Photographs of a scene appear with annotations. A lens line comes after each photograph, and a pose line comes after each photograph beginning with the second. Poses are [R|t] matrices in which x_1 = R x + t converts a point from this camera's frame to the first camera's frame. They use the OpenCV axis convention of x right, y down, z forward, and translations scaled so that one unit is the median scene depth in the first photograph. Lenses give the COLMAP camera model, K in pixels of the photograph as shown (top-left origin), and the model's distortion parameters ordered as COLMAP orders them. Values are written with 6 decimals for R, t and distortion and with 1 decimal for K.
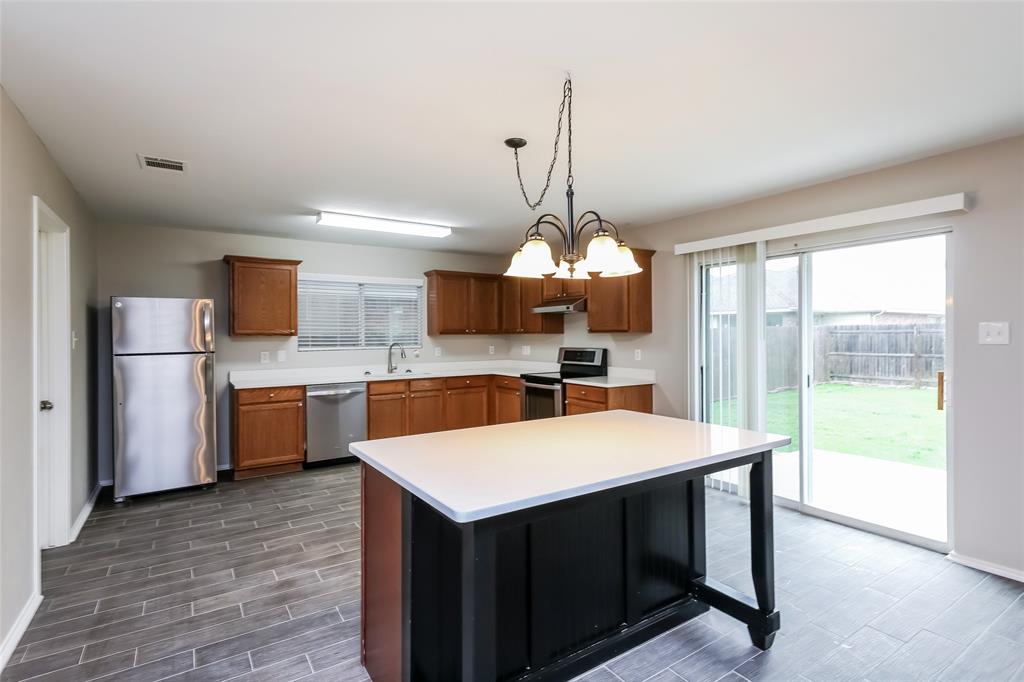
lens RADIAL K [[496.3, 0, 511.3], [0, 496.3, 337.8], [0, 0, 1]] dist [0.002188, 0.000429]
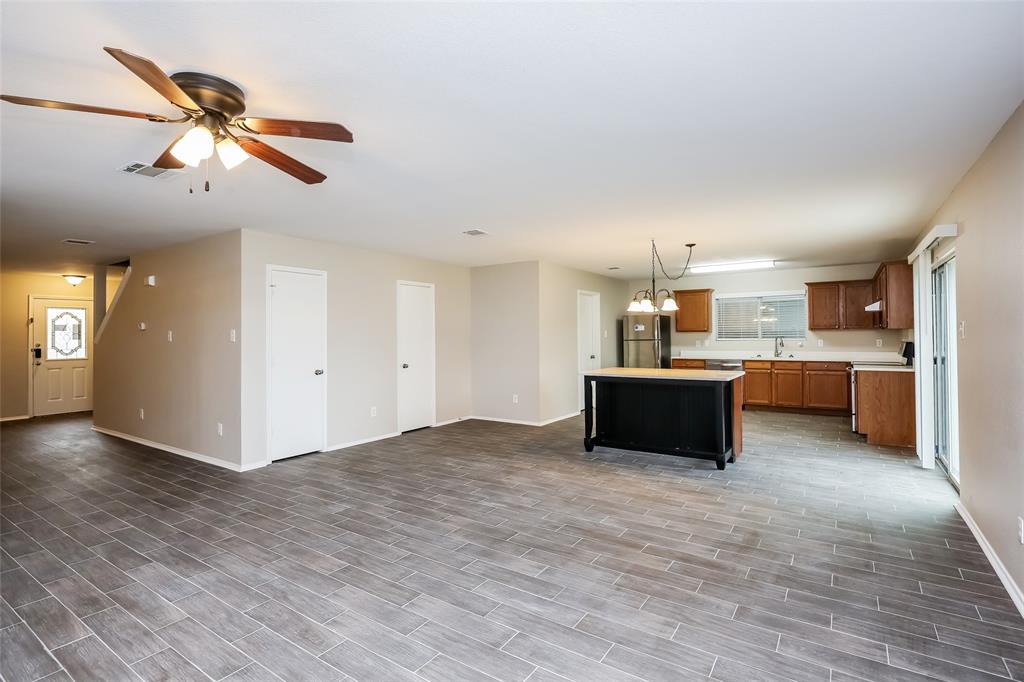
lens RADIAL K [[498.5, 0, 514.2], [0, 498.5, 326.2], [0, 0, 1]] dist [-0.000036, -0.001664]
pose [[0.391710, -0.011100, -0.920022, 0.885813], [0.002335, 0.999936, -0.011070, -0.004550], [0.920086, 0.002188, 0.391711, -0.301800]]
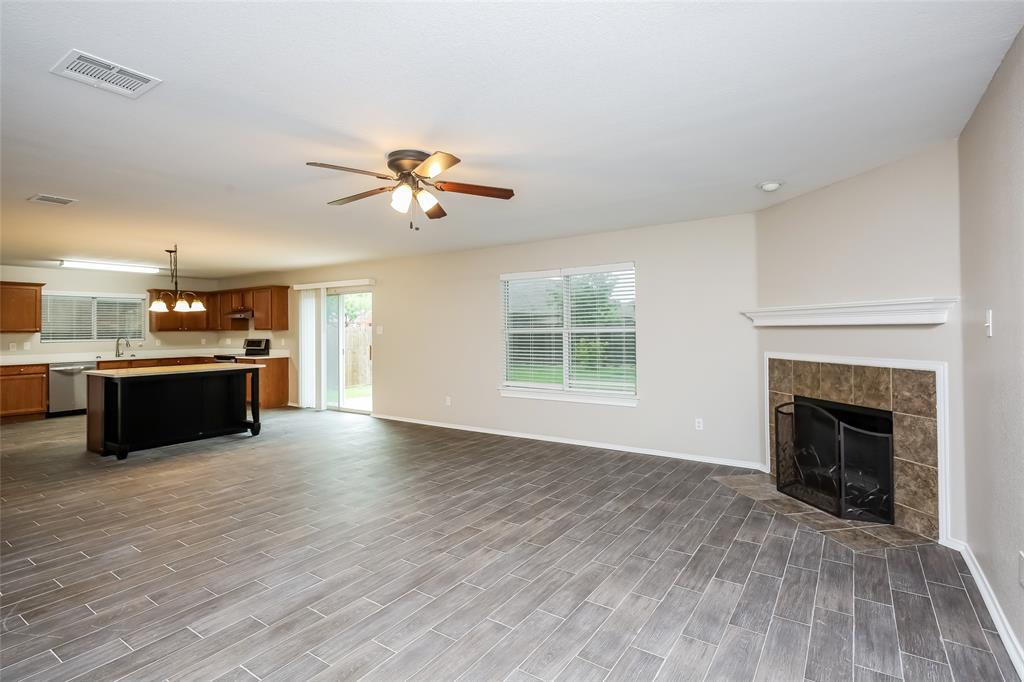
lens RADIAL K [[498.5, 0, 514.2], [0, 498.5, 326.2], [0, 0, 1]] dist [-0.000036, -0.001664]
pose [[0.922601, 0.001684, 0.385753, 0.311258], [0.004357, 0.999881, -0.014784, 0.006031], [-0.385732, 0.015321, 0.922484, -0.944145]]
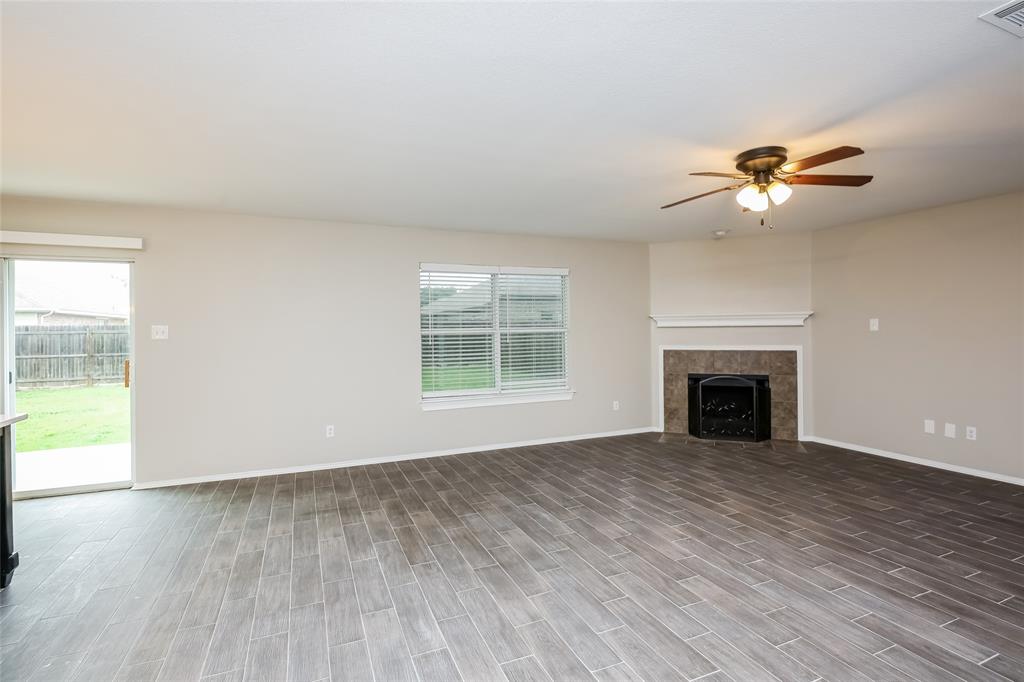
lens RADIAL K [[498.5, 0, 514.2], [0, 498.5, 326.2], [0, 0, 1]] dist [-0.000036, -0.001664]
pose [[0.170438, 0.010992, 0.985307, -0.194360], [0.014819, 0.999796, -0.013717, 0.004060], [-0.985257, 0.016939, 0.170240, -0.184786]]
